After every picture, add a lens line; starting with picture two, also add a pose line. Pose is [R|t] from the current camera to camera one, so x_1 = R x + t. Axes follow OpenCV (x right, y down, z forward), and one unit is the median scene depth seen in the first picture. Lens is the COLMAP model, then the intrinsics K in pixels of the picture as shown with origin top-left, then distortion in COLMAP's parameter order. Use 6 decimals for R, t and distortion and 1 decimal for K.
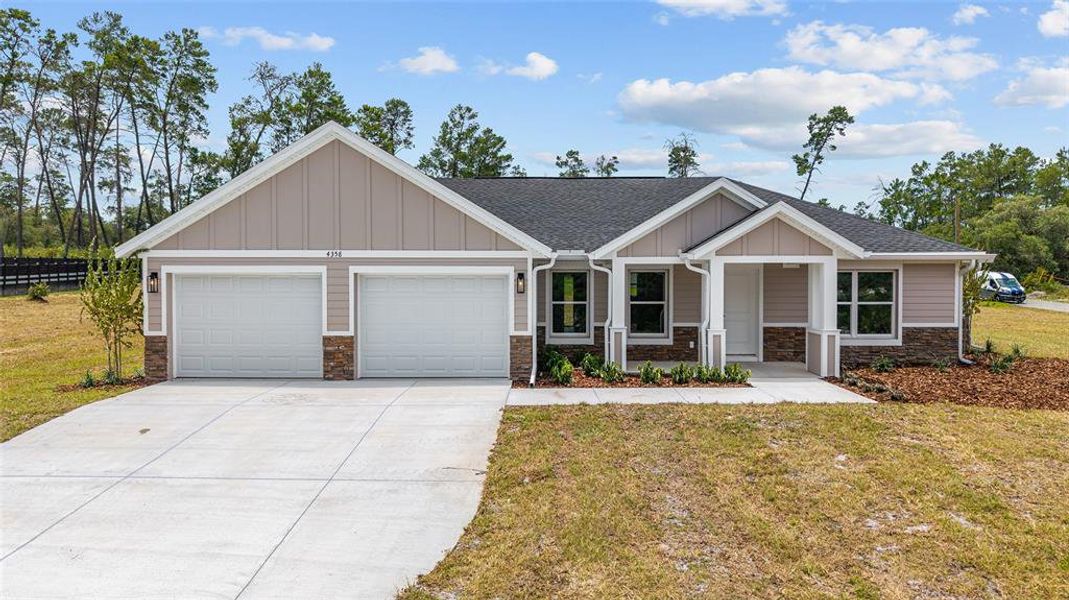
lens RADIAL K [[713.7, 0, 535.3], [0, 713.7, 292.6], [0, 0, 1]] dist [0.010102, -0.001363]
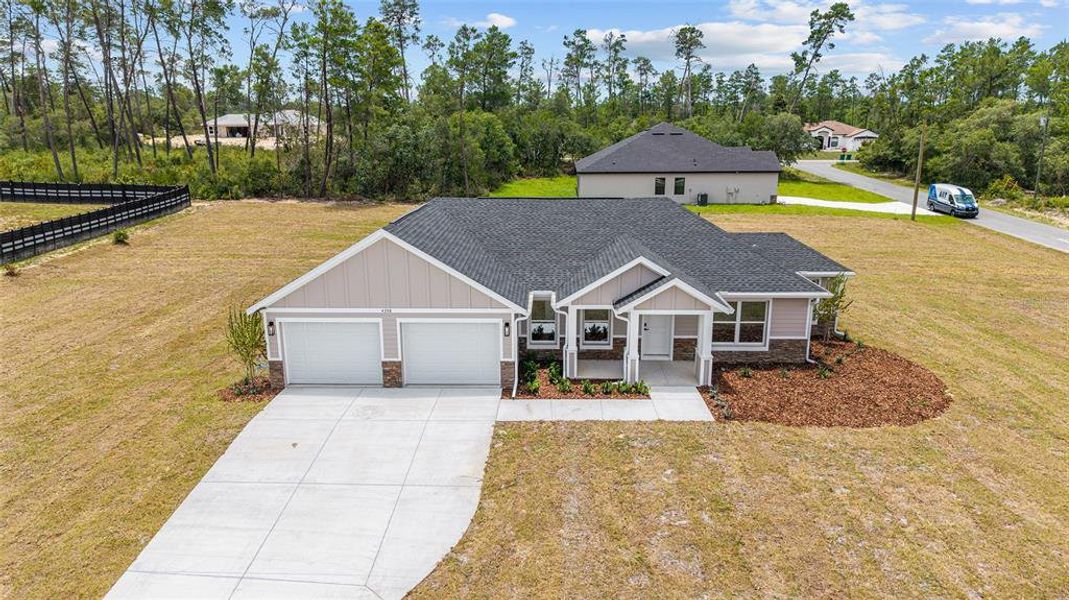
lens RADIAL K [[700.7, 0, 534.3], [0, 700.7, 308.6], [0, 0, 1]] dist [0.055233, -0.063222]
pose [[0.999831, 0.001162, -0.018348, 0.056943], [0.002981, 0.974550, 0.224149, -0.337914], [0.018142, -0.224166, 0.974382, -0.405091]]
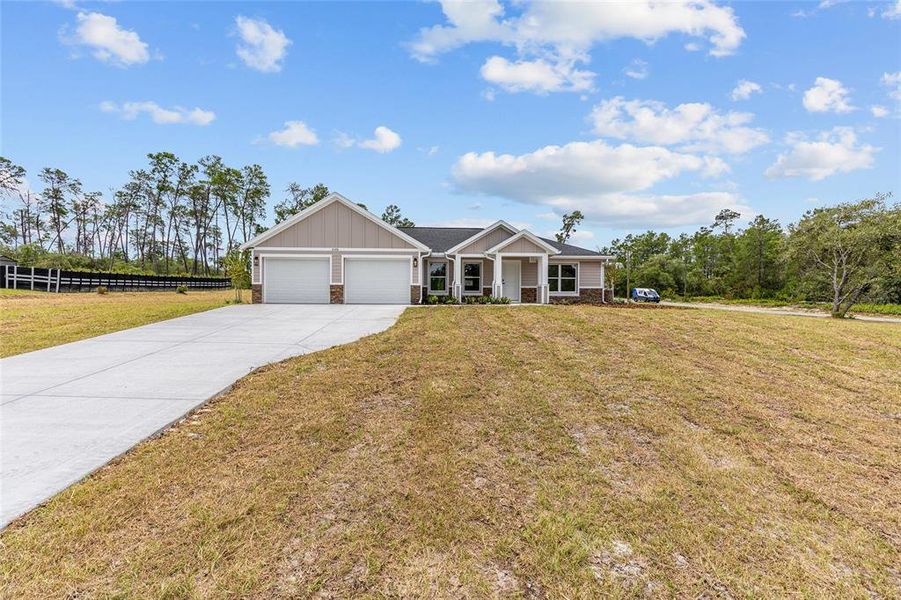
lens RADIAL K [[366.8, 0, 450.9], [0, 366.8, 303.6], [0, 0, 1]] dist [0.001239, 0.000226]
pose [[0.998560, 0.004566, 0.053459, 0.027098], [-0.003889, 0.999911, -0.012744, 0.115375], [-0.053512, 0.012518, 0.998489, -0.180329]]
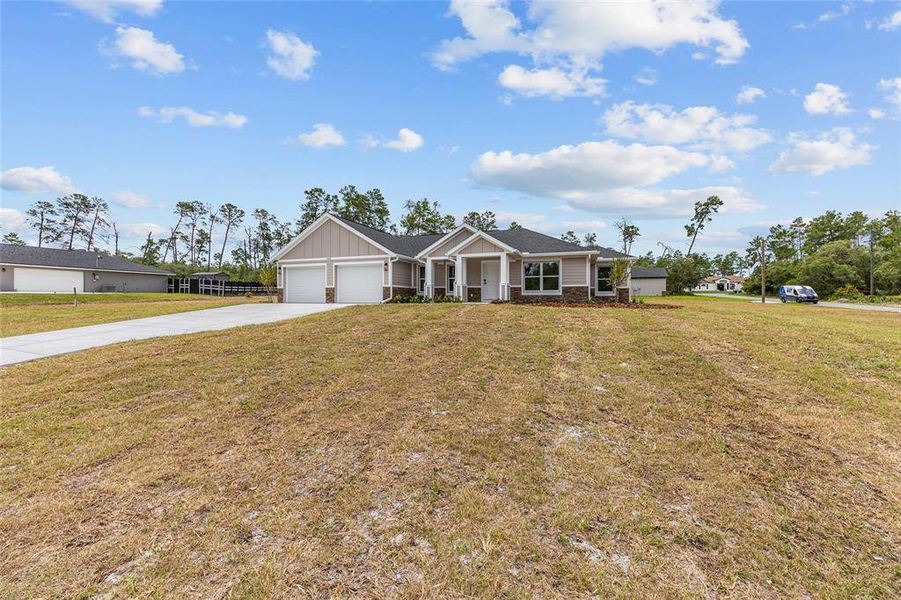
lens RADIAL K [[359.7, 0, 454.0], [0, 359.7, 301.8], [0, 0, 1]] dist [0.000636, 0.000690]
pose [[0.947064, 0.001452, -0.321040, 0.553123], [-0.008912, 0.999723, -0.021767, 0.122386], [0.320920, 0.023476, 0.946815, -0.166372]]
